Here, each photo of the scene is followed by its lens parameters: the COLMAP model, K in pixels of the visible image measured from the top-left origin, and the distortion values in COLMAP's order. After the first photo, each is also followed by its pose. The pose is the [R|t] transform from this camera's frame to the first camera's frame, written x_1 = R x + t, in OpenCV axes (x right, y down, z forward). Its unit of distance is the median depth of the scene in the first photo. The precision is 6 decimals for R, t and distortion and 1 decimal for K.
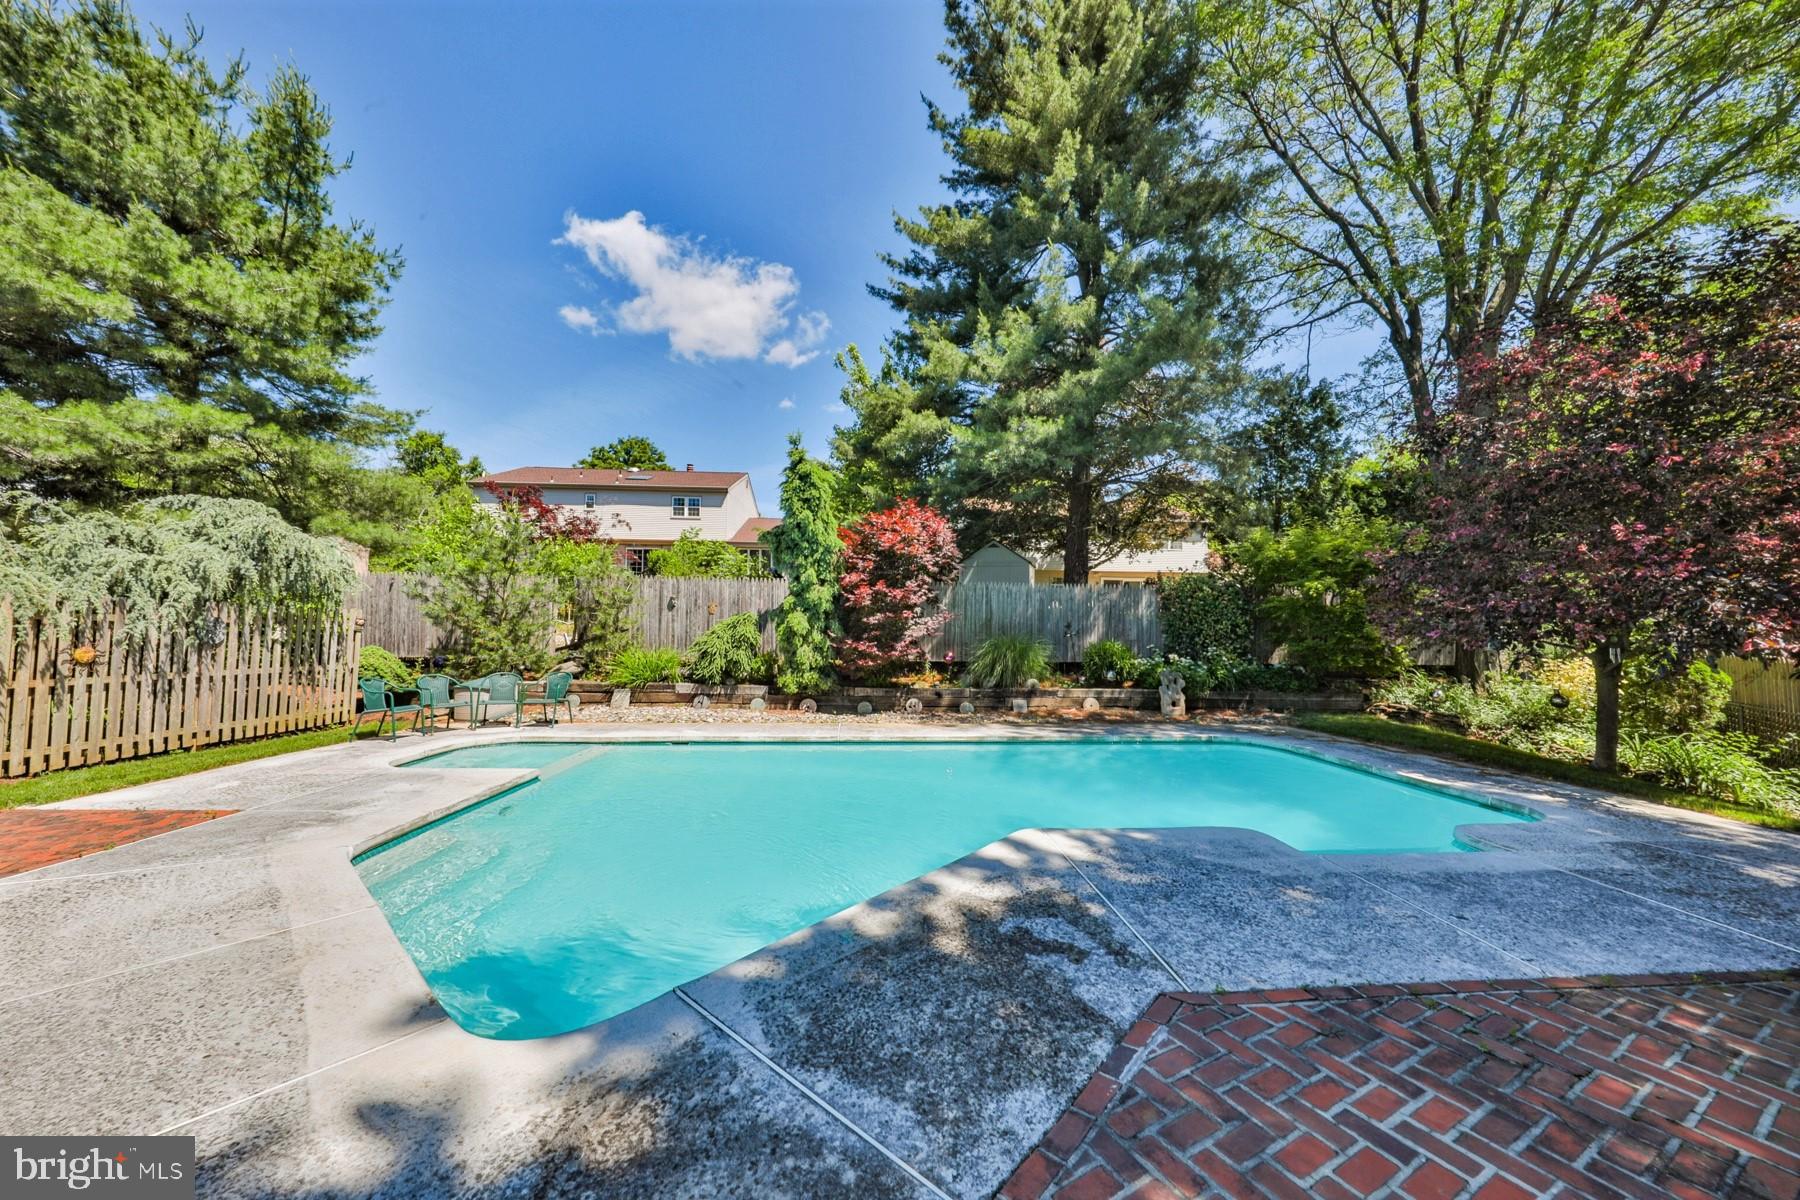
lens RADIAL K [[599.0, 0, 898.6], [0, 599.0, 600.5], [0, 0, 1]] dist [-0.002360, -0.001333]
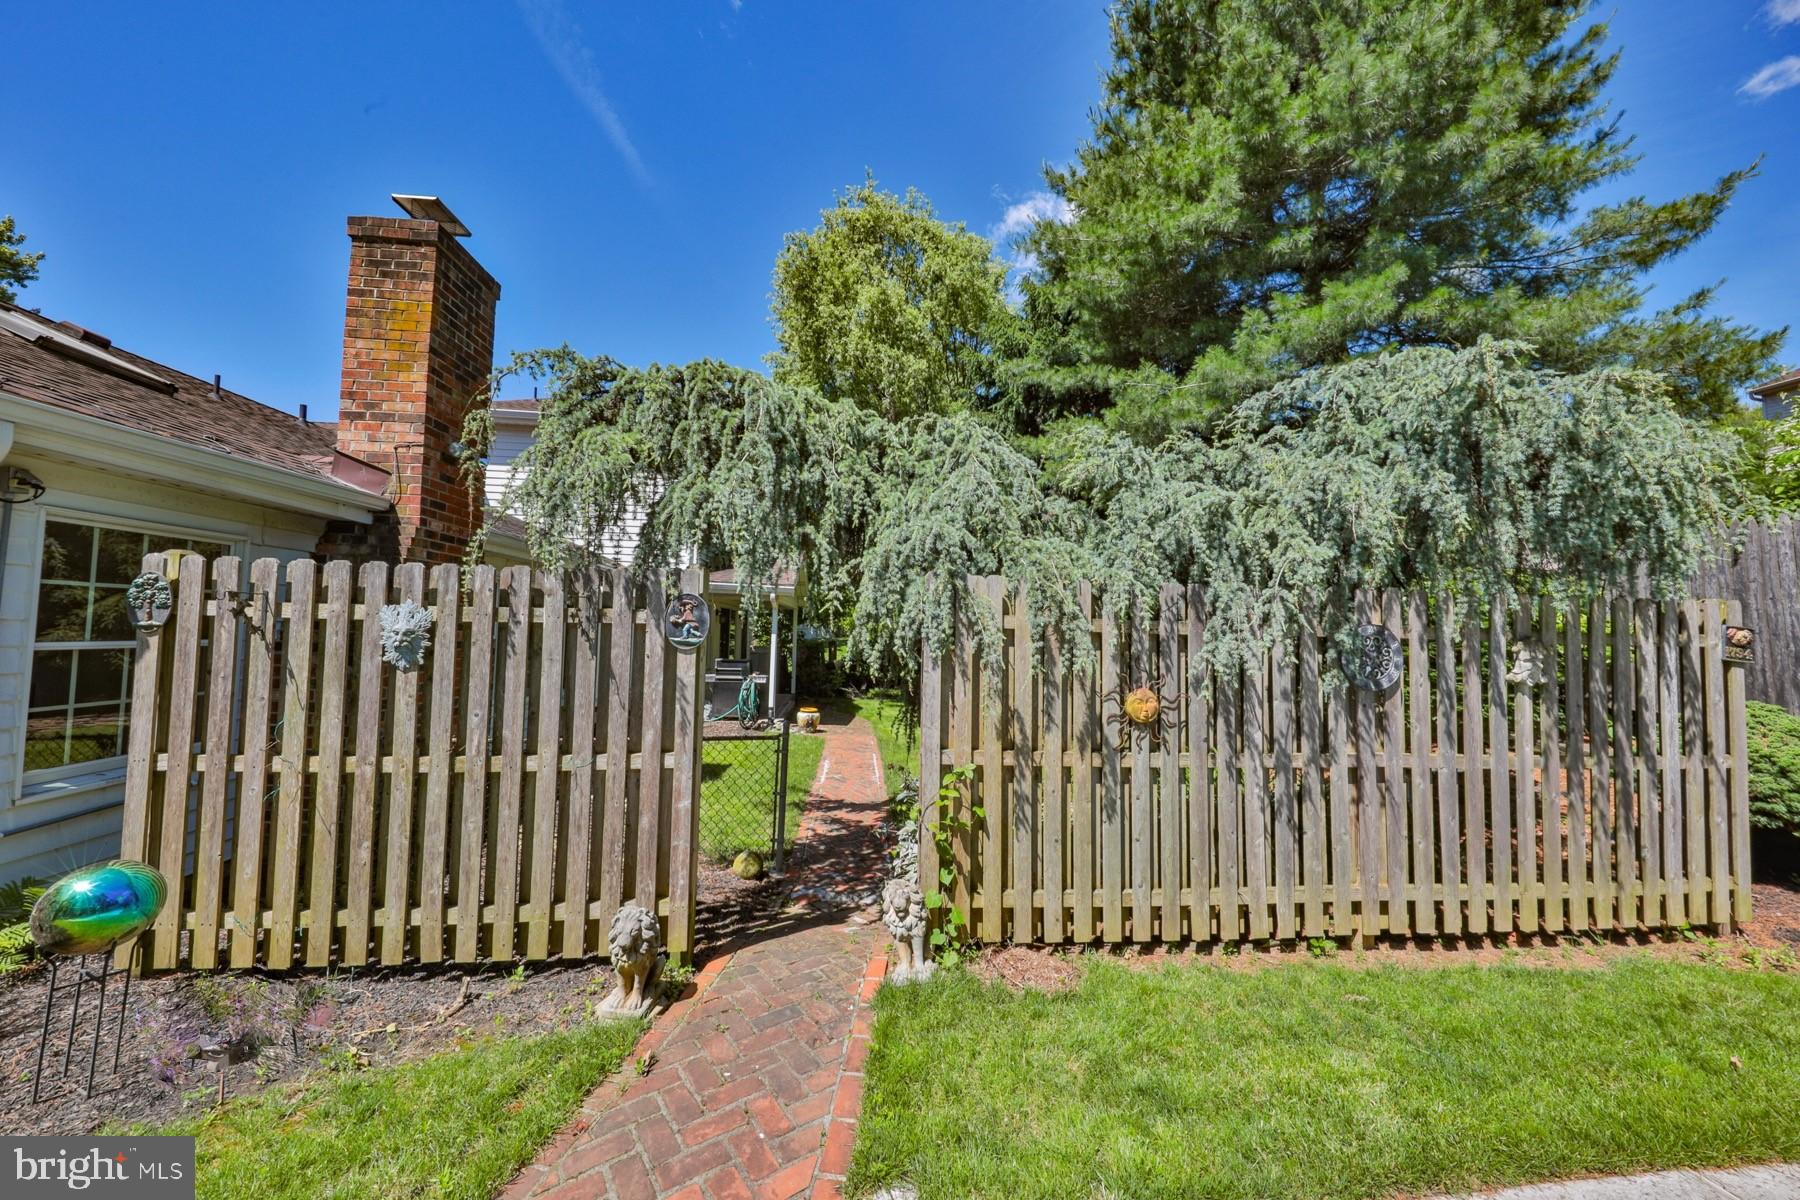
lens RADIAL K [[599.0, 0, 887.0], [0, 599.0, 606.6], [0, 0, 1]] dist [-0.002360, -0.001333]
pose [[0.007113, -0.063834, -0.997935, -0.753337], [0.035401, 0.997351, -0.063544, 0.029742], [0.999348, -0.034876, 0.009353, 0.673968]]
